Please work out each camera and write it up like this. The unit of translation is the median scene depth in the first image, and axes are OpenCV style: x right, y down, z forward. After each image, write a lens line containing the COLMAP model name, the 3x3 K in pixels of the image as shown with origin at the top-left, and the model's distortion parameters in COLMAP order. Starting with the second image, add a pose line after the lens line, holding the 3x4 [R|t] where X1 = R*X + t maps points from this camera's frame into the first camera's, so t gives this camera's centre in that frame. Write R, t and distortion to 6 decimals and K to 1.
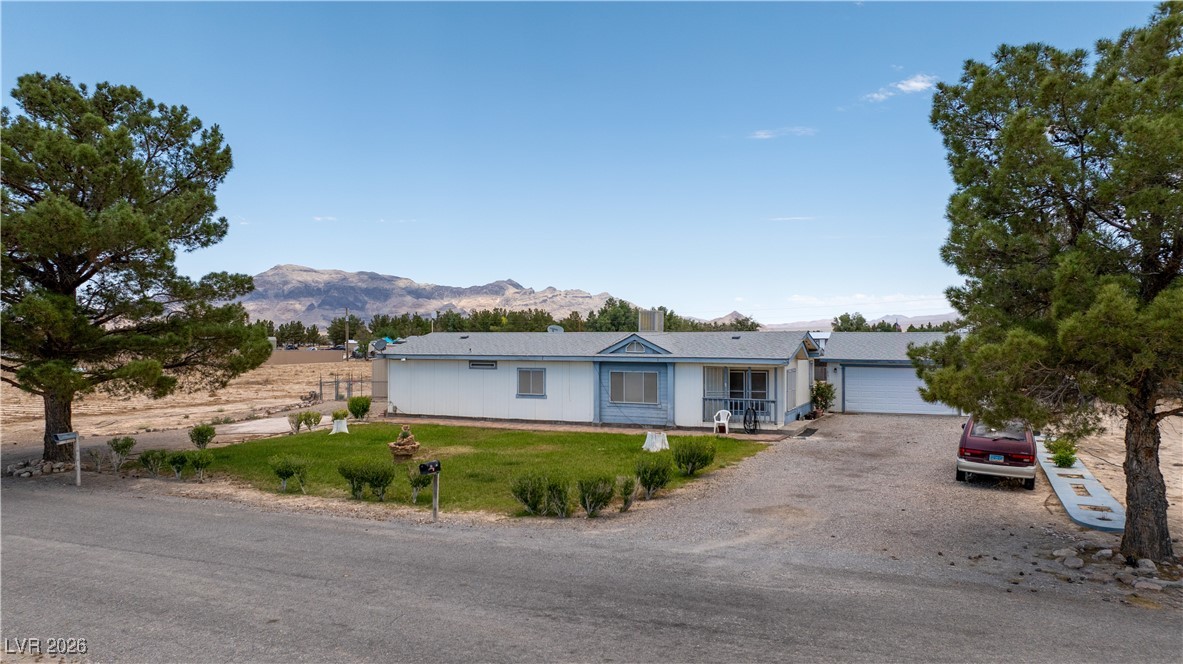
lens RADIAL K [[857.4, 0, 584.6], [0, 857.4, 336.6], [0, 0, 1]] dist [-0.020375, -0.000053]
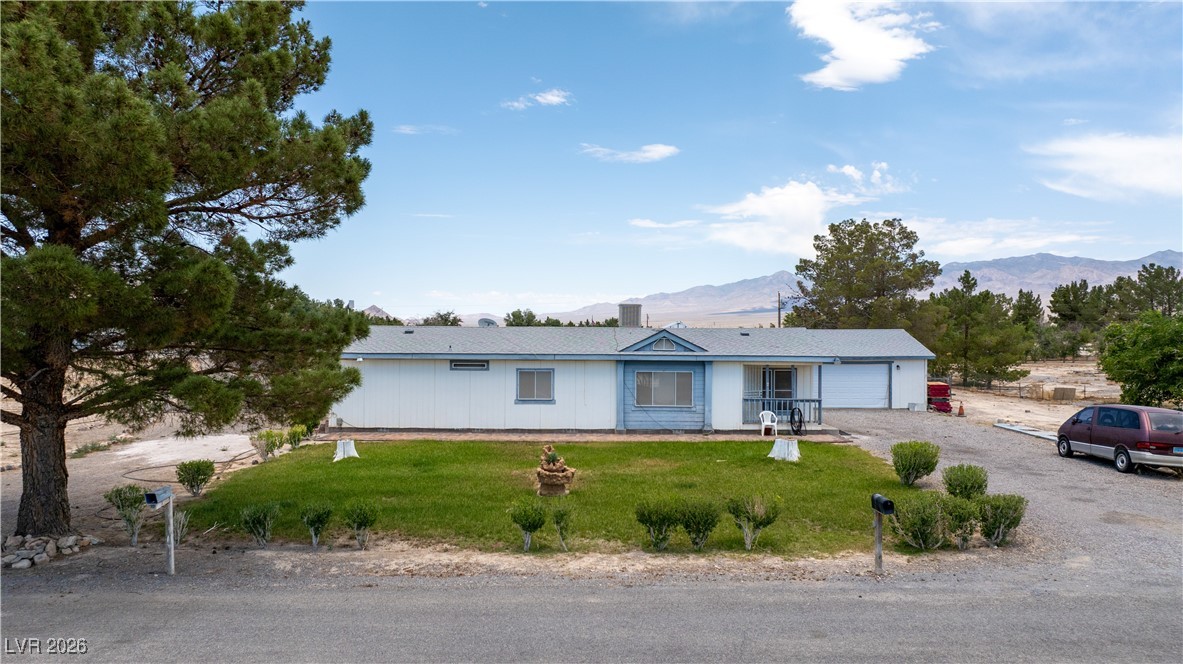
lens RADIAL K [[849.8, 0, 591.5], [0, 849.8, 332.0], [0, 0, 1]] dist [-0.042258, 0.048010]
pose [[0.908372, 0.006393, 0.418114, -0.379516], [-0.006820, 0.999977, -0.000471, 0.000273], [-0.418107, -0.002424, 0.908395, 0.216087]]
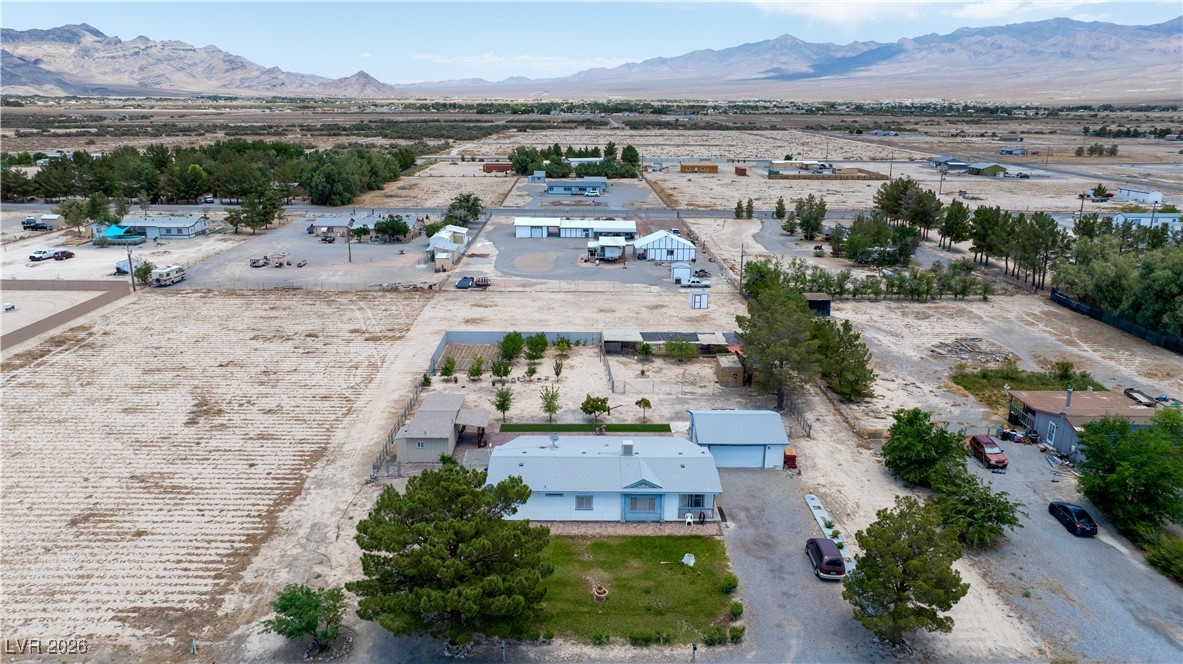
lens RADIAL K [[849.8, 0, 591.5], [0, 849.8, 332.0], [0, 0, 1]] dist [-0.042258, 0.048010]
pose [[0.905672, -0.104849, 0.410810, -0.802896], [-0.012922, 0.961663, 0.273929, -0.847810], [-0.423782, -0.253398, 0.869597, -0.550088]]
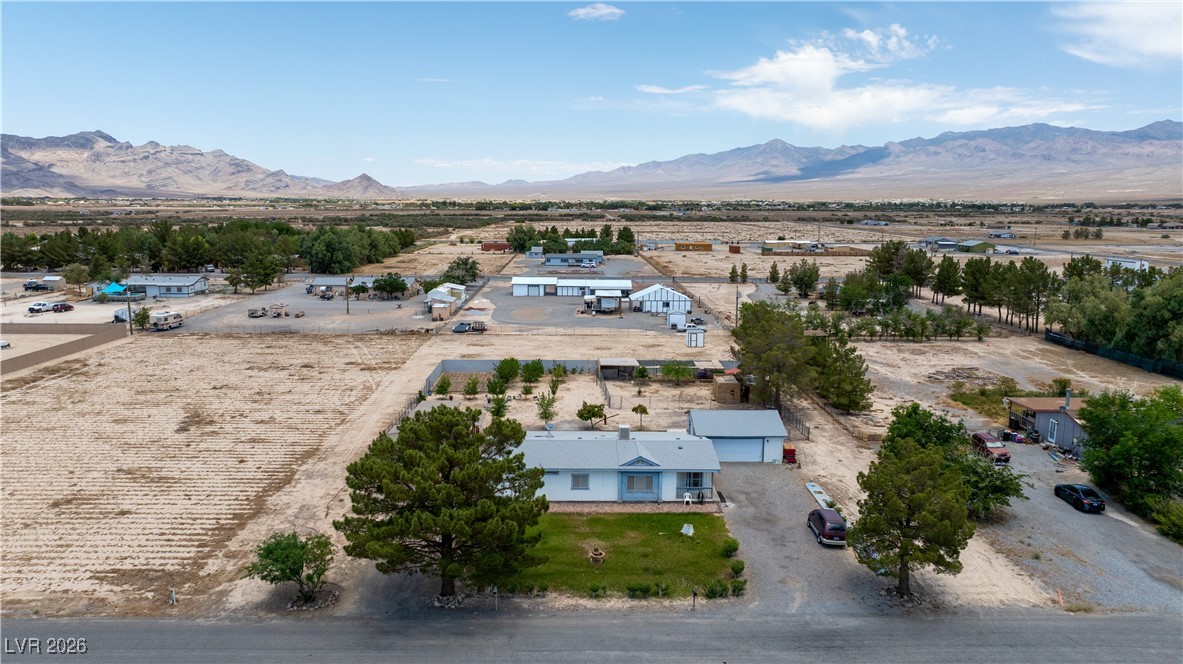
lens RADIAL K [[849.8, 0, 591.5], [0, 849.8, 332.0], [0, 0, 1]] dist [-0.042258, 0.048010]
pose [[0.903982, -0.058012, 0.423616, -0.824162], [-0.011089, 0.987239, 0.158860, -0.574402], [-0.427426, -0.148304, 0.891803, -0.609953]]
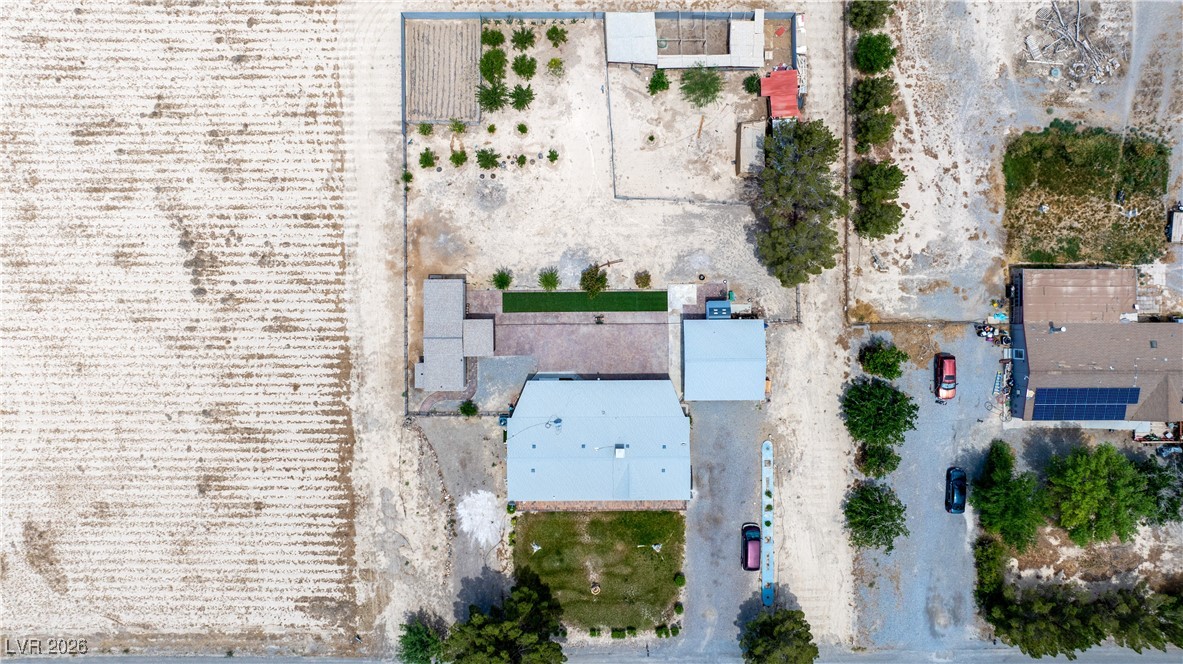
lens RADIAL K [[849.8, 0, 591.5], [0, 849.8, 332.0], [0, 0, 1]] dist [-0.042258, 0.048010]
pose [[0.908107, -0.418736, -0.001583, 0.163370], [-0.007108, -0.019194, 0.999791, -2.468602], [-0.418679, -0.907905, -0.020407, 1.525275]]
